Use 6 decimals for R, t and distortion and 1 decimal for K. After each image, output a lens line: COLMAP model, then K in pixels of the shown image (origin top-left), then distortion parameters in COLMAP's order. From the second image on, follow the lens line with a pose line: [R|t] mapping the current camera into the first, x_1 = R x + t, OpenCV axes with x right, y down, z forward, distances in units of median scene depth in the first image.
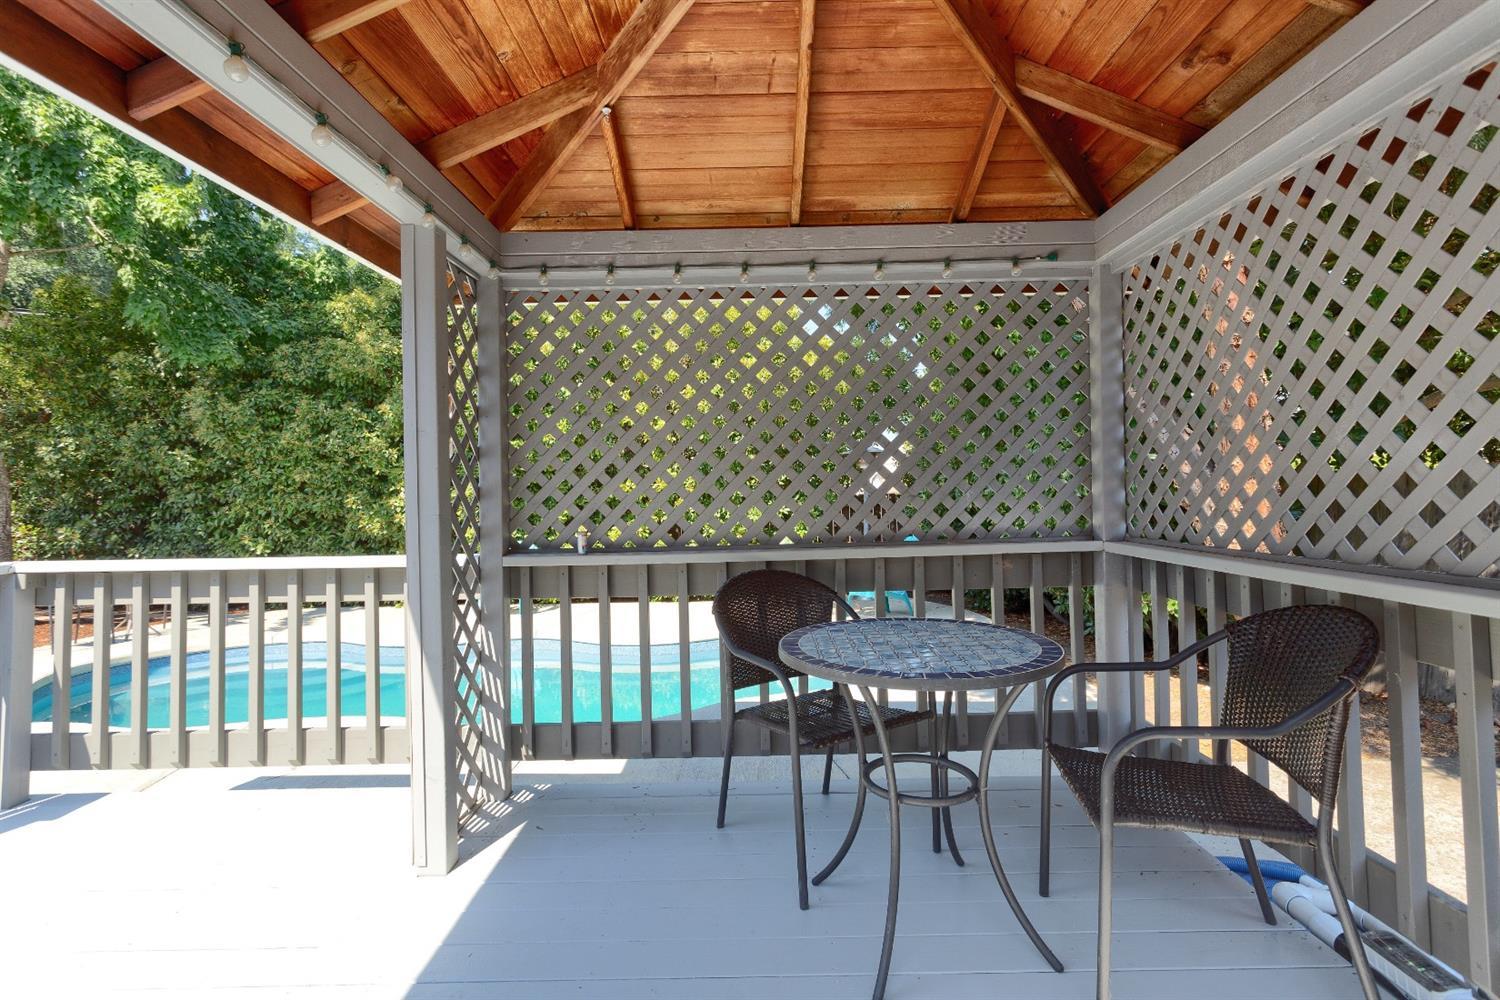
lens RADIAL K [[707.6, 0, 750.0], [0, 707.6, 500.0], [0, 0, 1]] dist [0.005577, 0.000603]
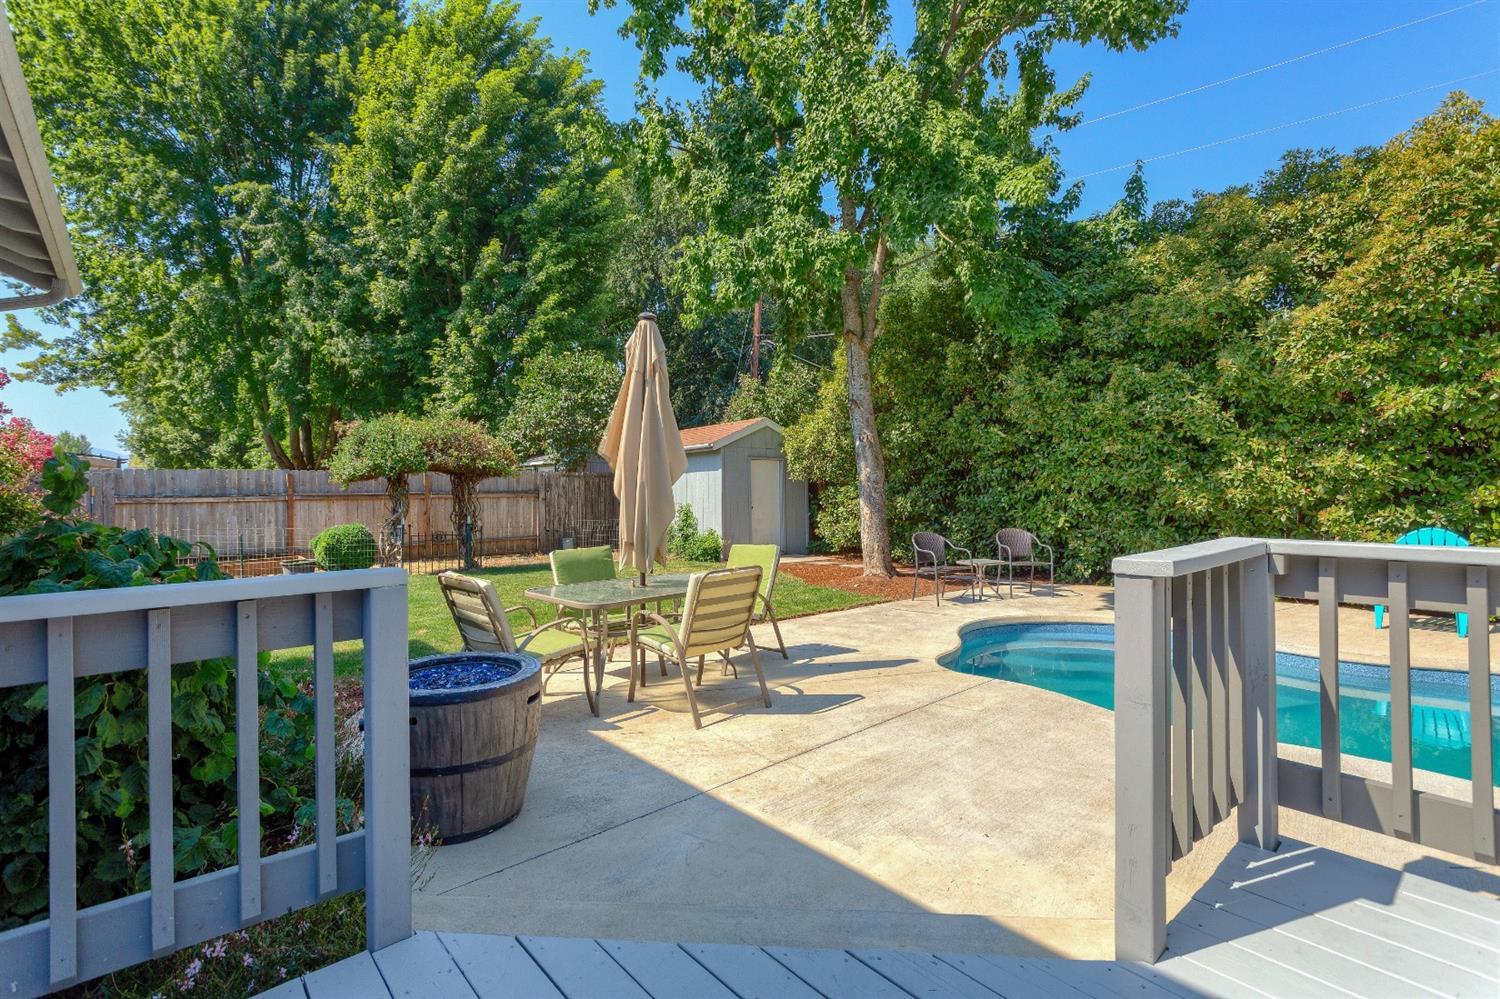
lens RADIAL K [[707.6, 0, 750.0], [0, 707.6, 499.5], [0, 0, 1]] dist [0.005577, 0.000603]
pose [[0.656171, 0.020753, -0.754326, -0.234554], [0.003606, 0.999524, 0.030636, 0.004779], [0.754603, -0.022823, 0.655784, 0.015194]]
